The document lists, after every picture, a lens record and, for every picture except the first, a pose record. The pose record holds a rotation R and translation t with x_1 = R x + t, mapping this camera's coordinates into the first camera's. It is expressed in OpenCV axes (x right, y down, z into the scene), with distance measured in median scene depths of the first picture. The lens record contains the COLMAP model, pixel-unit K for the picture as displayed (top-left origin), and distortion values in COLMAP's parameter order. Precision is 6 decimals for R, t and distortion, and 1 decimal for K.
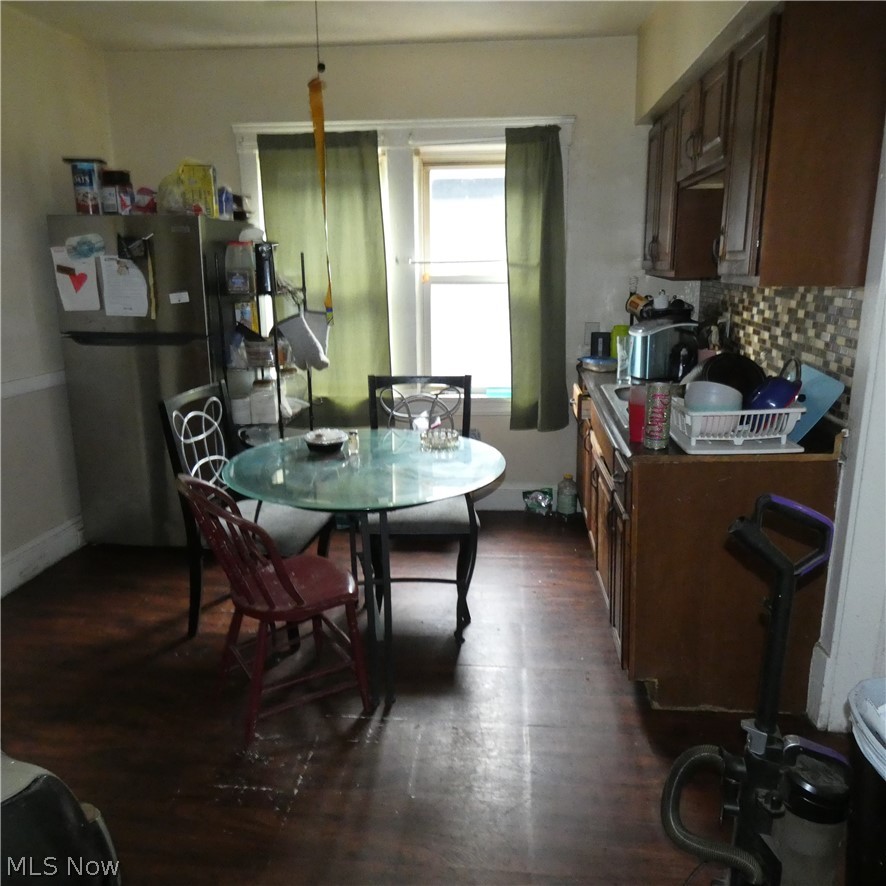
lens RADIAL K [[711.6, 0, 443.9], [0, 711.6, 440.6], [0, 0, 1]] dist [-0.007802, 0.019987]
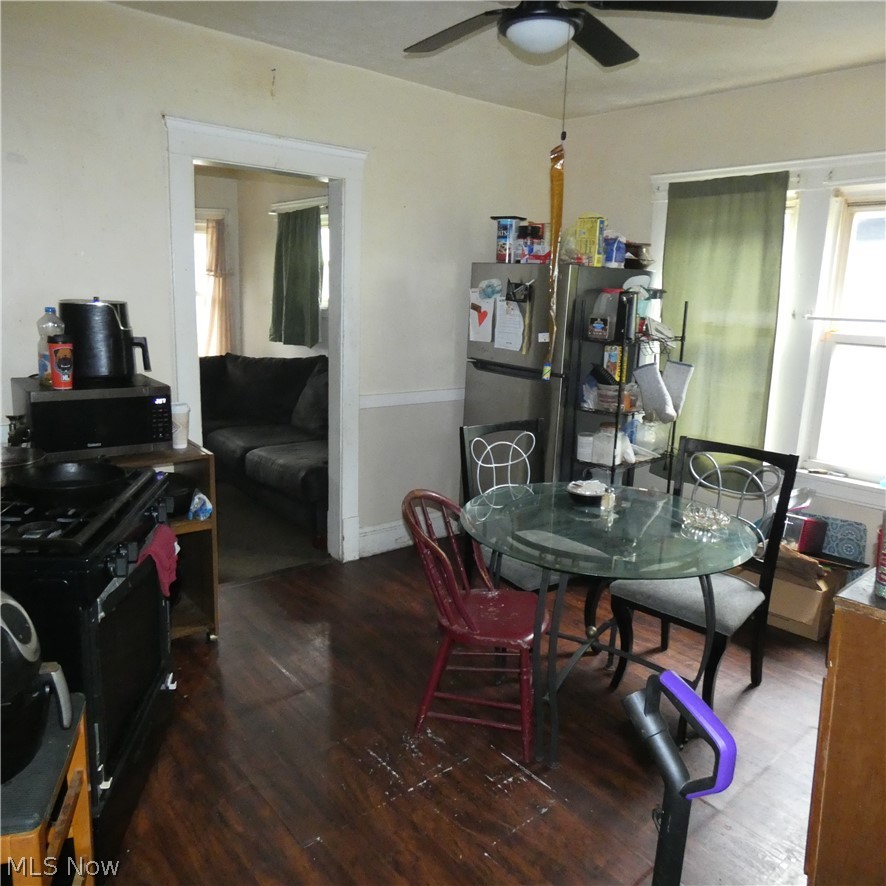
lens RADIAL K [[711.6, 0, 437.1], [0, 711.6, 443.0], [0, 0, 1]] dist [-0.007802, 0.019987]
pose [[0.732327, 0.175992, -0.657817, 0.245791], [-0.204082, 0.978344, 0.034547, -0.042950], [0.649651, 0.108949, 0.752385, 0.074711]]
